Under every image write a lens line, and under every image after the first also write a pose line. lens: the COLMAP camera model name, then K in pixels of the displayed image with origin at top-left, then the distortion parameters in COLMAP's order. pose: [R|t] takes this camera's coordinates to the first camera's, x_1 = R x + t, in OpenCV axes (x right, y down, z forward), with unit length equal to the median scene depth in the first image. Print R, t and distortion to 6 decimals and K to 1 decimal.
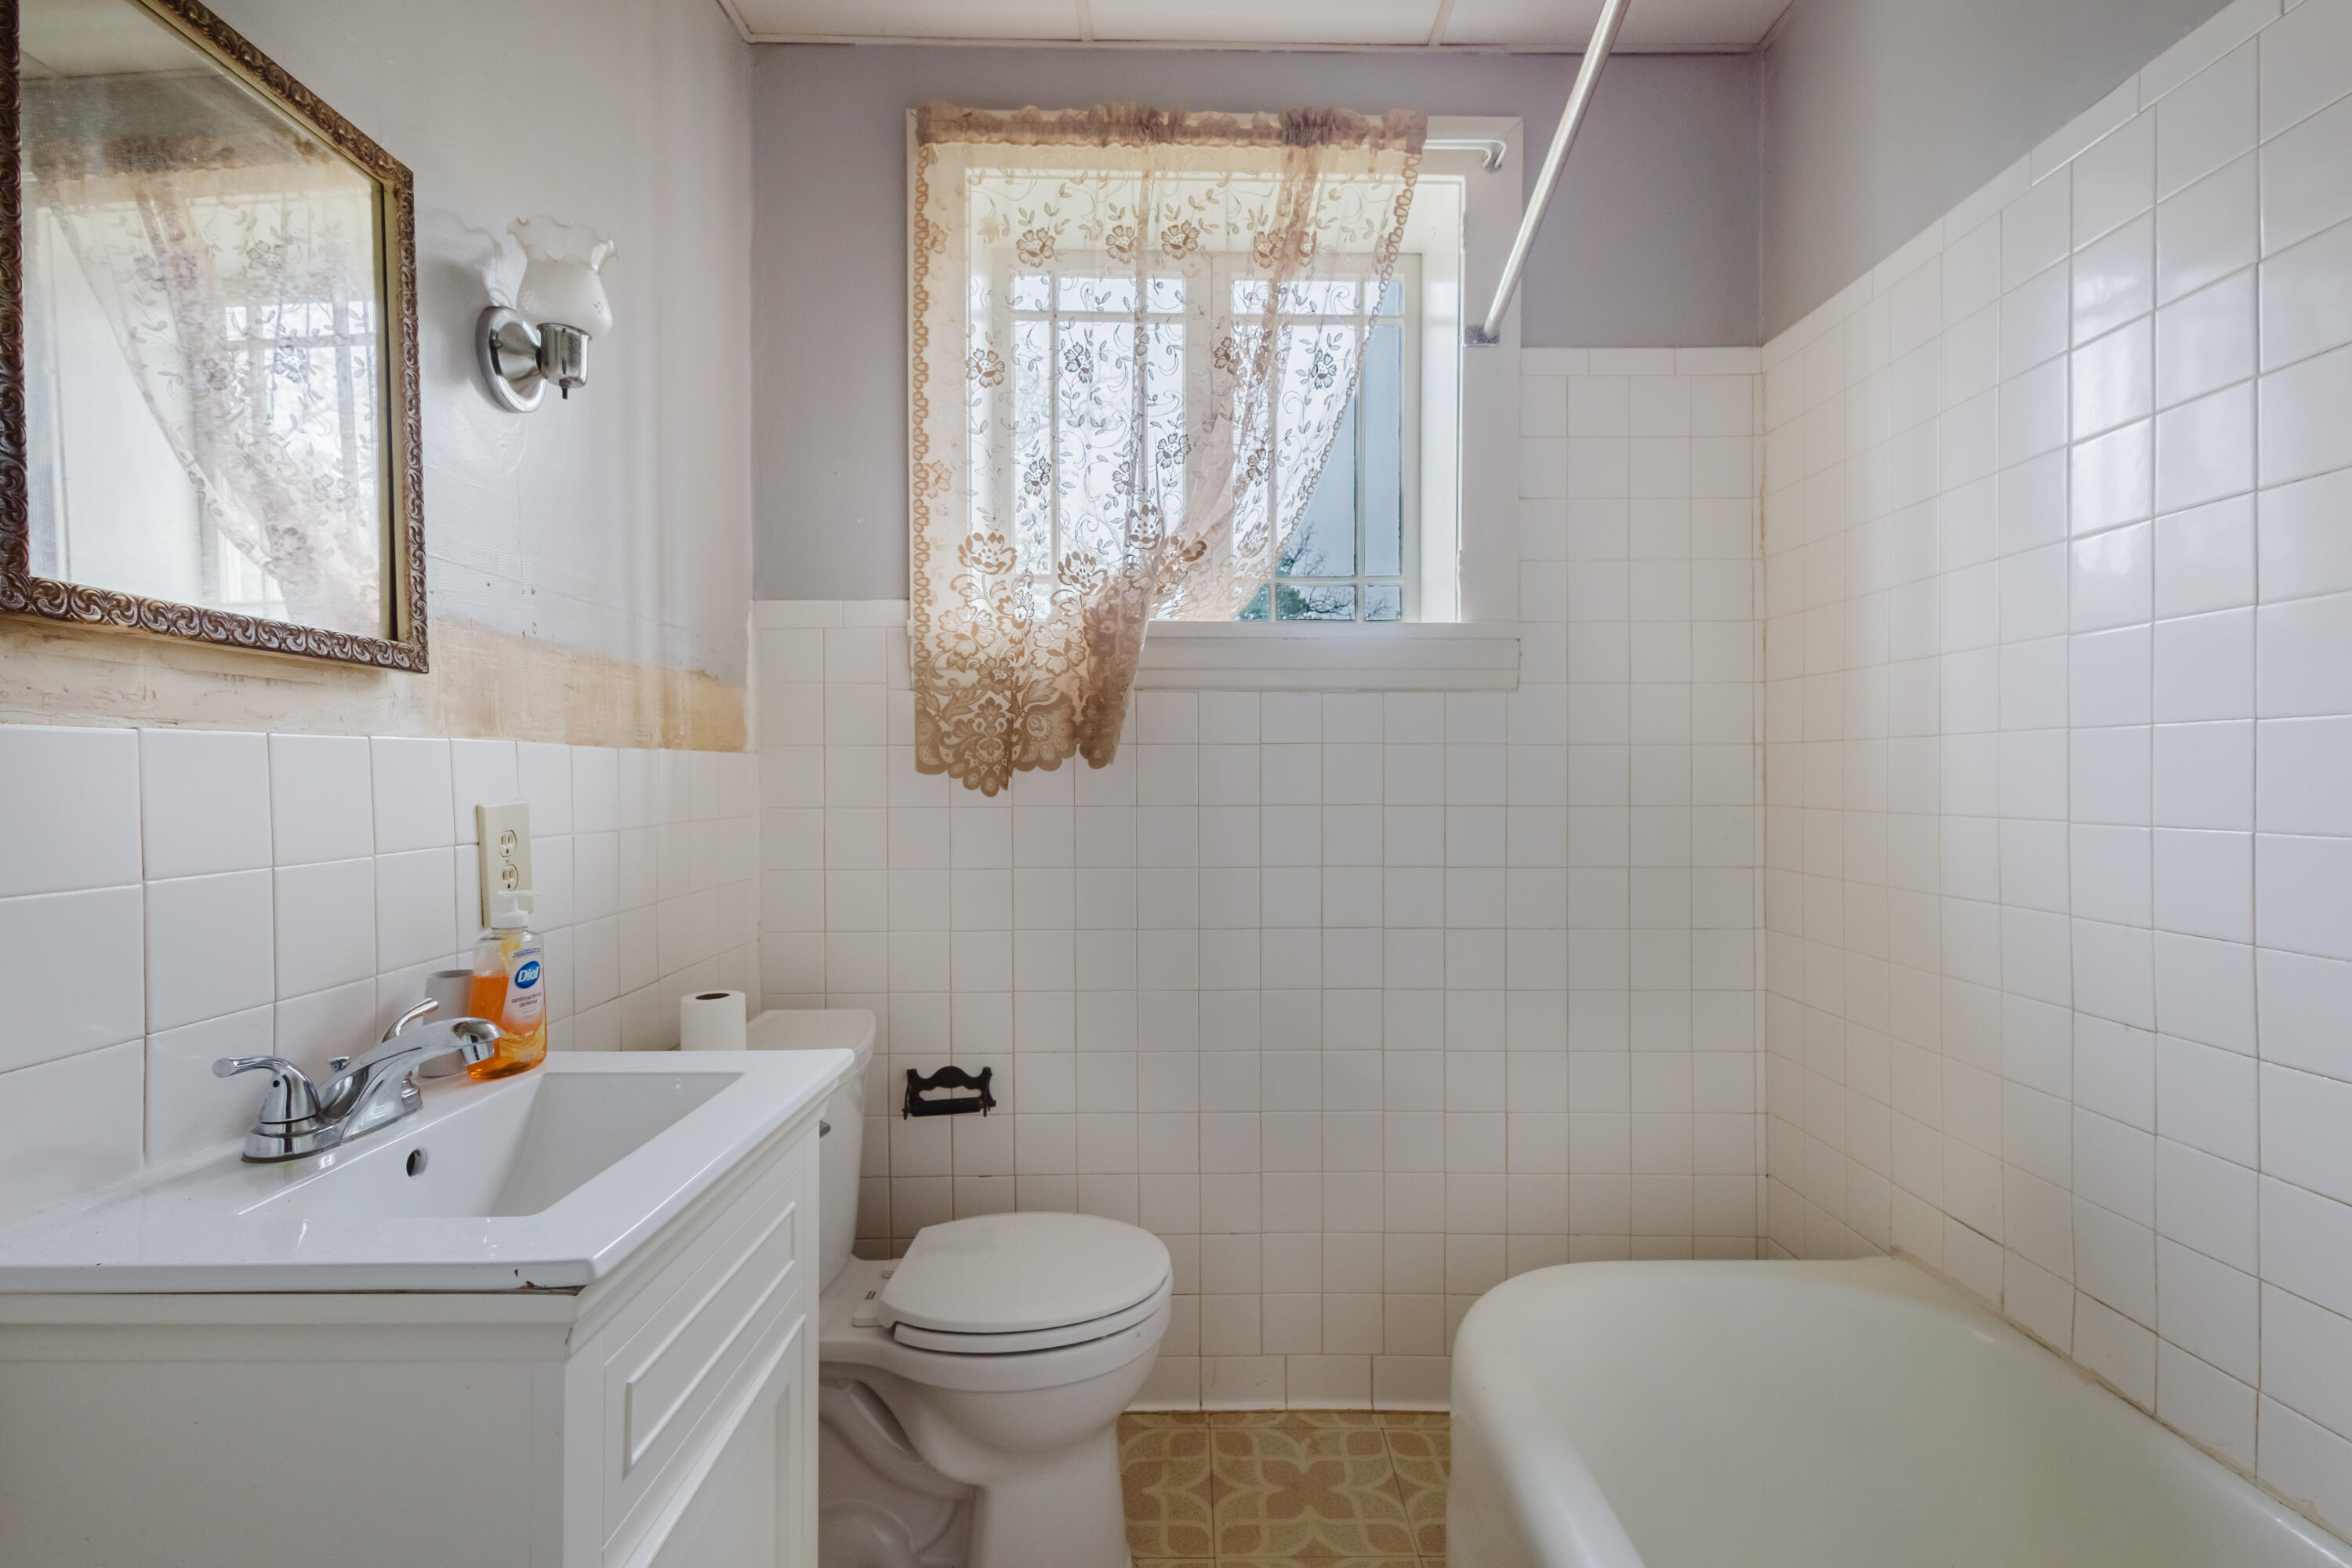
lens RADIAL K [[1080.4, 0, 1175.8], [0, 1080.4, 785.2], [0, 0, 1]] dist [0.012305, -0.001414]
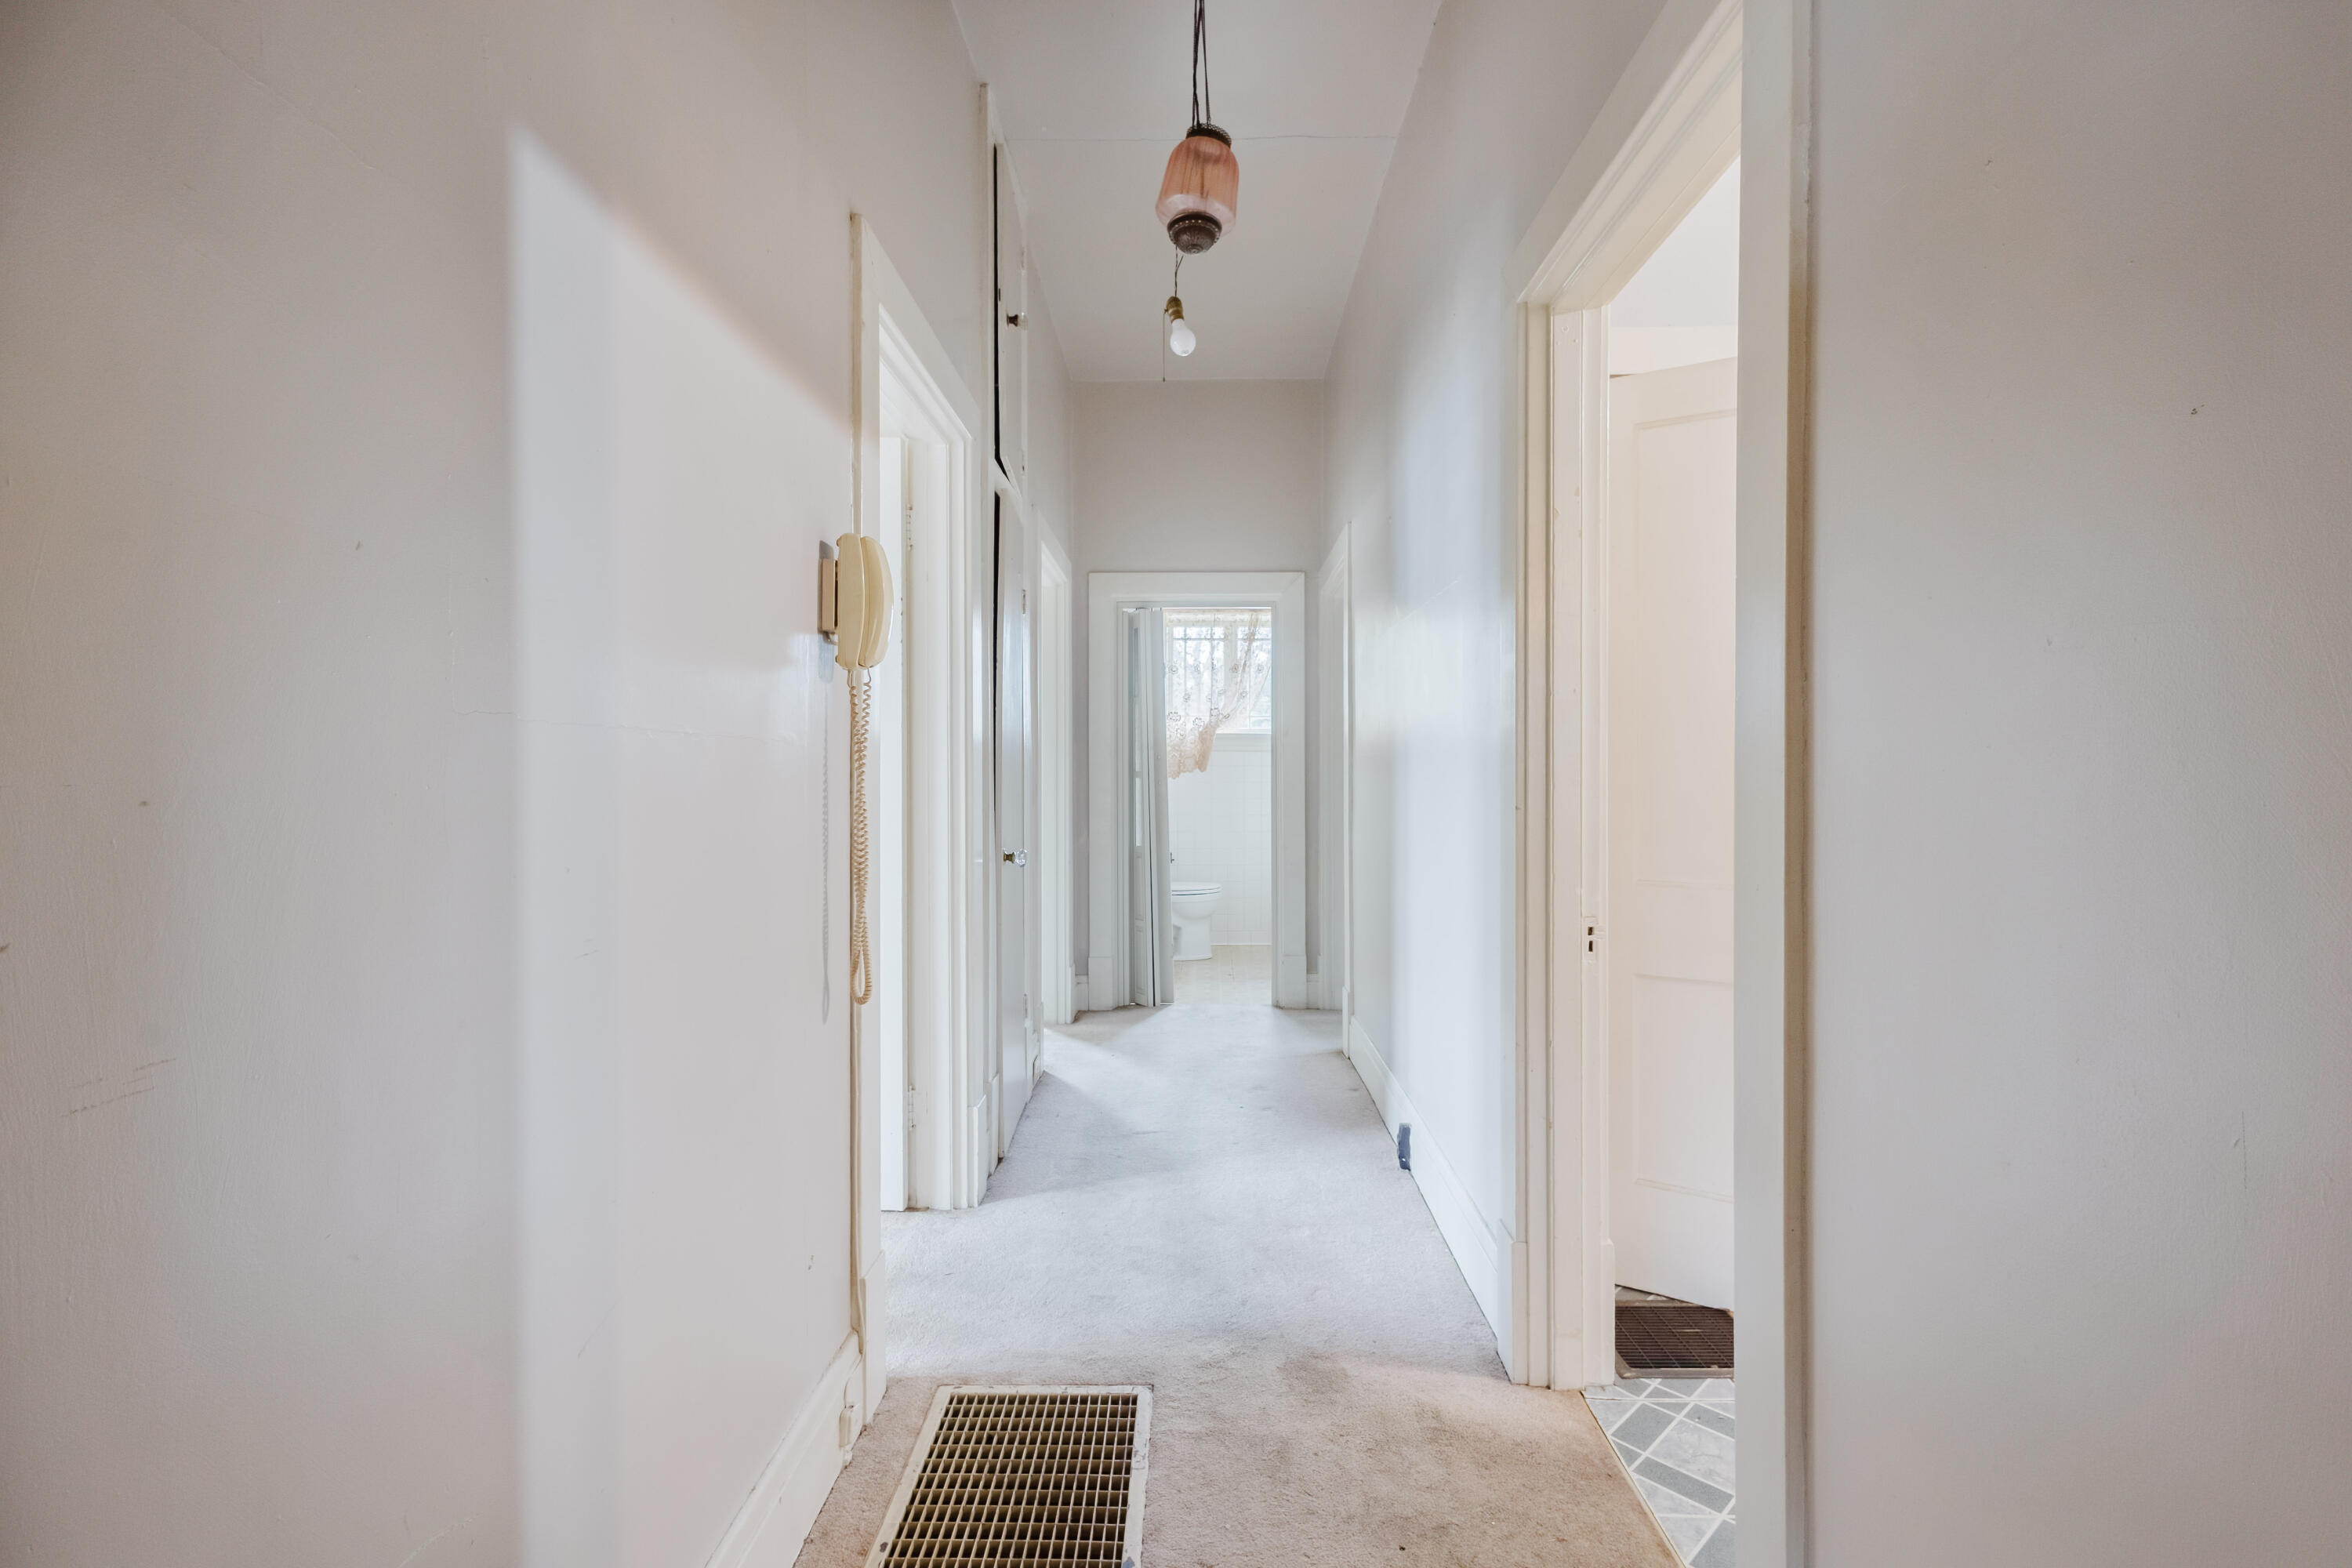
lens RADIAL K [[1080.4, 0, 1180.5], [0, 1080.4, 787.5], [0, 0, 1]] dist [0.012305, -0.001414]
pose [[0.999693, -0.000479, -0.024766, -0.053907], [0.000598, 0.999988, 0.004831, 0.025108], [0.024764, -0.004844, 0.999682, -2.916873]]
